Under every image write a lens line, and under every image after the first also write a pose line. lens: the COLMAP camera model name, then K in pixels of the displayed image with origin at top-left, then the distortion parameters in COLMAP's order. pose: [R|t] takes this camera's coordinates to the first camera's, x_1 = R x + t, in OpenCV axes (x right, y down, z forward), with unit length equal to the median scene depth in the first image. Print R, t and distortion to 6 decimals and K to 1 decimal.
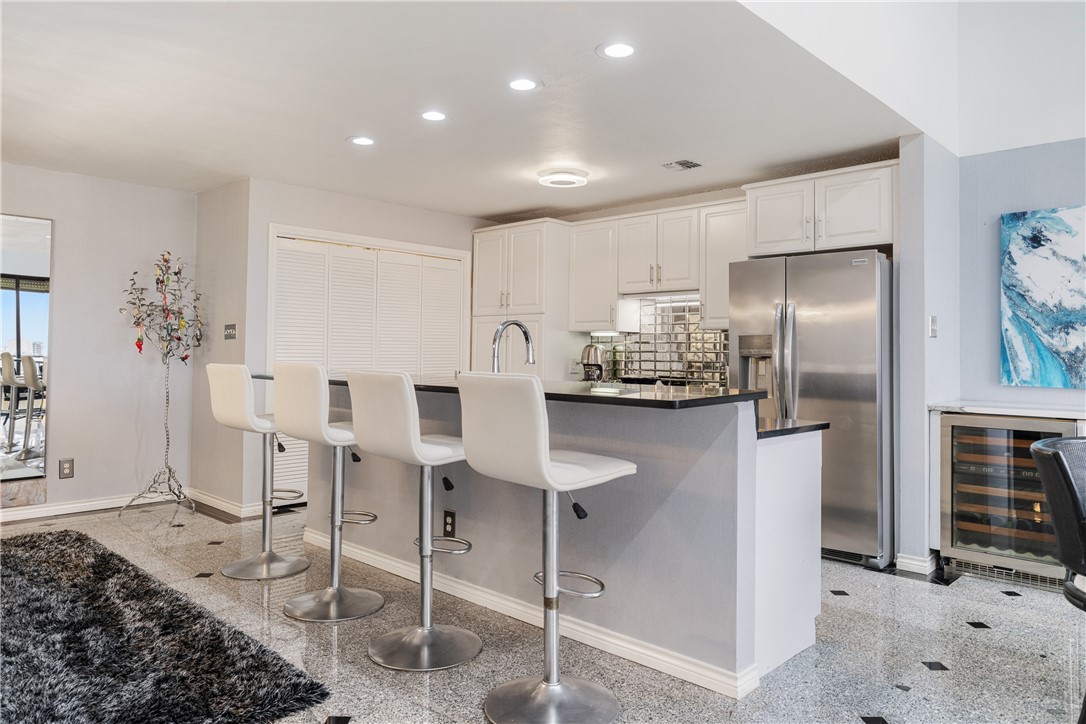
lens RADIAL K [[739.3, 0, 541.5], [0, 739.3, 360.0], [0, 0, 1]] dist [0.002107, 0.000022]
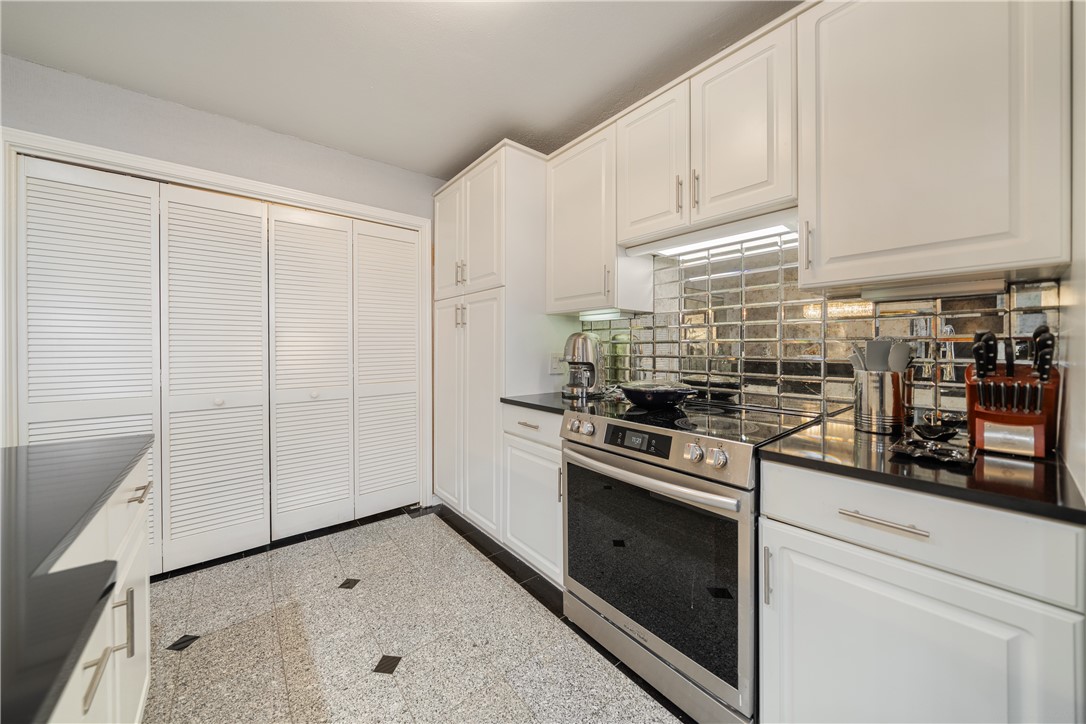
lens RADIAL K [[372.4, 0, 547.2], [0, 372.4, 350.5], [0, 0, 1]] dist [0.001970, 0.000133]
pose [[0.994144, -0.010927, -0.107507, 0.075245], [0.011220, 0.999935, 0.002117, -0.005787], [0.107477, -0.003311, 0.994202, 0.662134]]
